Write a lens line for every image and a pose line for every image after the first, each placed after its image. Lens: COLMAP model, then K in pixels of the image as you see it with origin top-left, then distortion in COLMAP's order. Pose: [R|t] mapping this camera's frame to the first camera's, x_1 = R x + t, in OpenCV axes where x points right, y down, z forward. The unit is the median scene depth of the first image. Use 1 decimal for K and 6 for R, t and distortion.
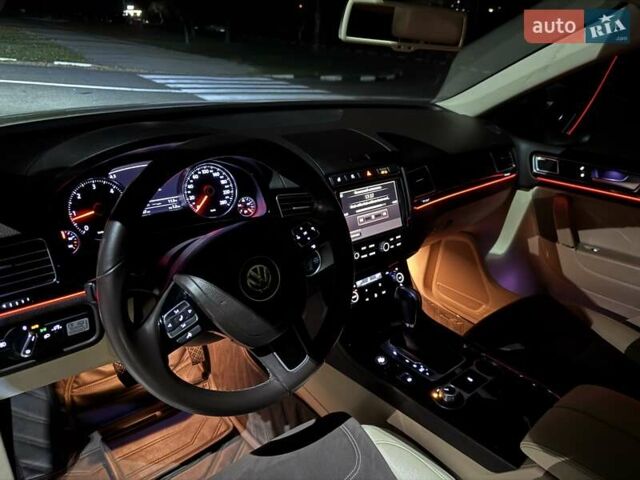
lens RADIAL K [[432.0, 0, 320.0], [0, 432.0, 240.0], [0, 0, 1]] dist [0.090774, -0.147799]
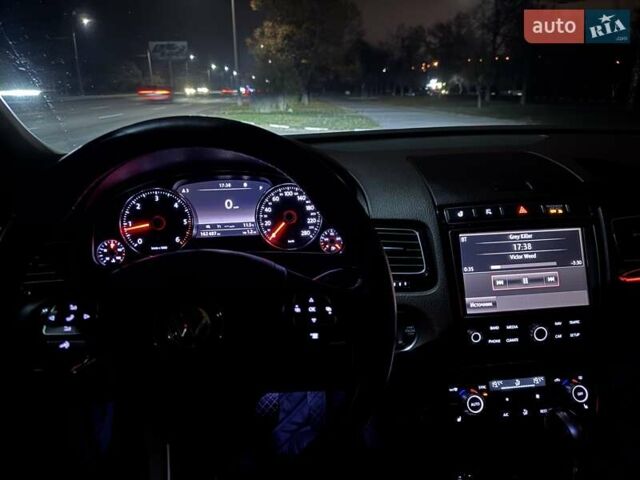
lens RADIAL K [[432.0, 0, 320.0], [0, 432.0, 240.0], [0, 0, 1]] dist [0.090774, -0.147799]
pose [[0.835105, 0.092155, -0.542317, 0.225830], [-0.163070, 0.983027, -0.084065, -0.011427], [0.525365, 0.158639, 0.835958, 0.344238]]
